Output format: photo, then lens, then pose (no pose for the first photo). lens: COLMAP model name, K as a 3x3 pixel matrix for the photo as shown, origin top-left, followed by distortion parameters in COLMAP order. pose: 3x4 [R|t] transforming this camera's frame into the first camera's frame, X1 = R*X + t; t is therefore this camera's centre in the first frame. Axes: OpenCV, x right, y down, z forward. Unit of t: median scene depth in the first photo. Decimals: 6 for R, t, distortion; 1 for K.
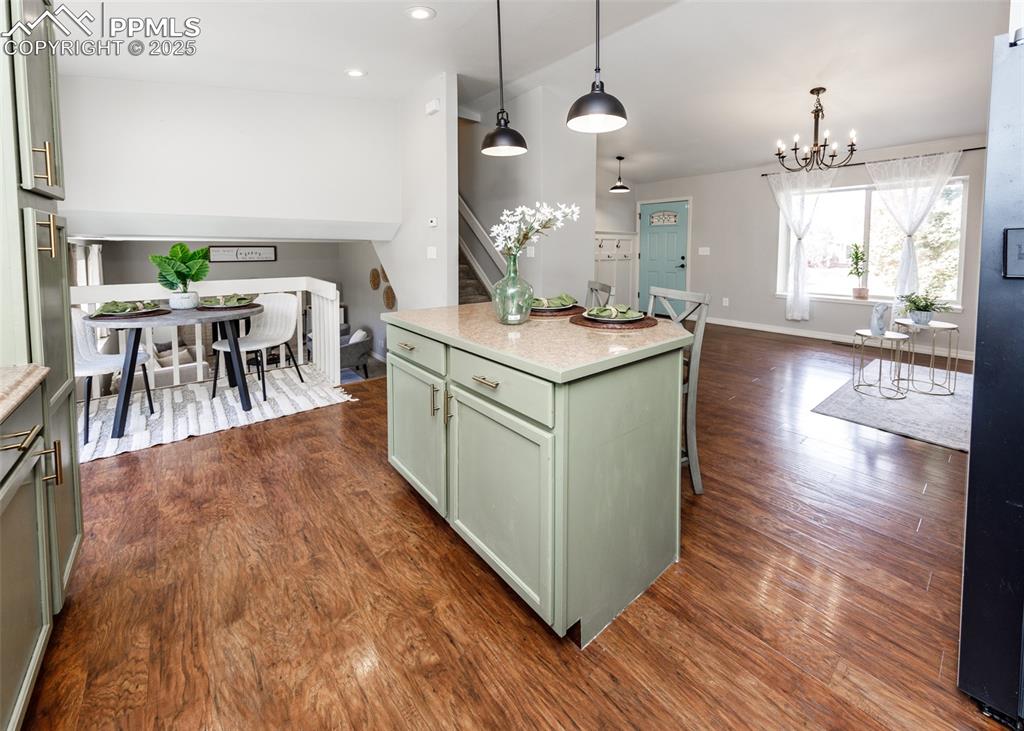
lens RADIAL K [[392.3, 0, 507.6], [0, 392.3, 273.3], [0, 0, 1]] dist [-0.001113, -0.000269]
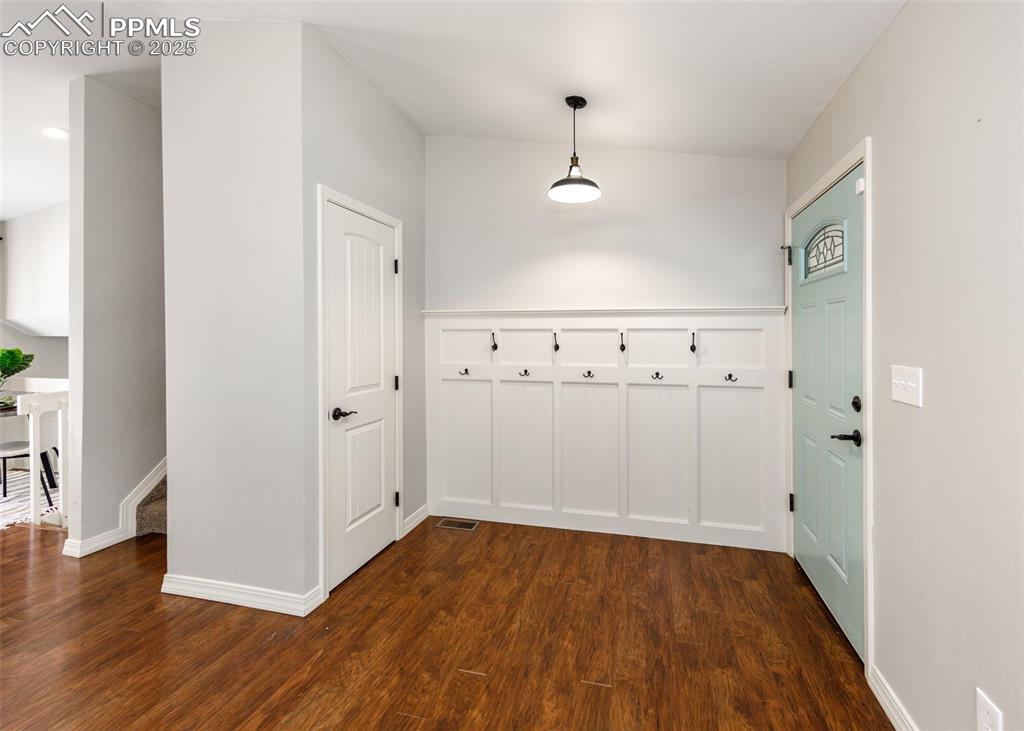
lens RADIAL K [[443.2, 0, 423.3], [0, 443.2, 339.7], [0, 0, 1]] dist [-0.000763, -0.000075]
pose [[0.651047, 0.006728, -0.759008, 0.666873], [-0.055366, 0.997718, -0.038647, -0.074016], [0.757016, 0.067185, 0.649933, 0.862637]]
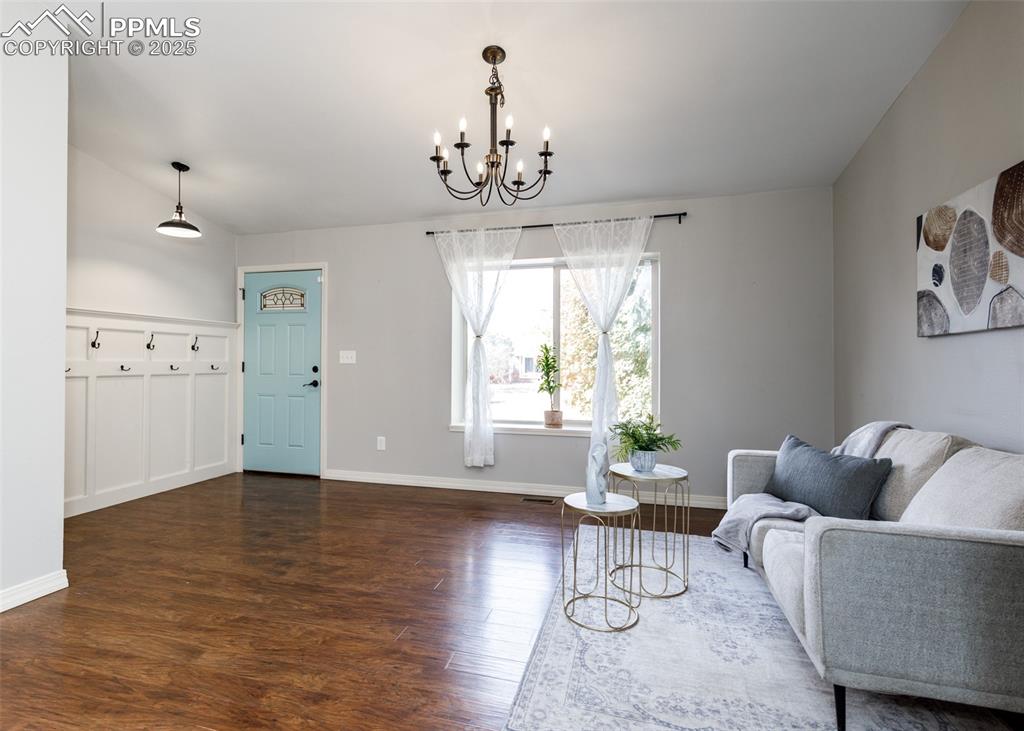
lens RADIAL K [[530.2, 0, 507.4], [0, 530.2, 352.2], [0, 0, 1]] dist [0.028397, 0.000361]
pose [[0.775292, 0.021029, 0.631252, 0.243632], [0.031723, 0.996888, -0.072172, 0.000983], [-0.630805, 0.075980, 0.772212, 0.314523]]
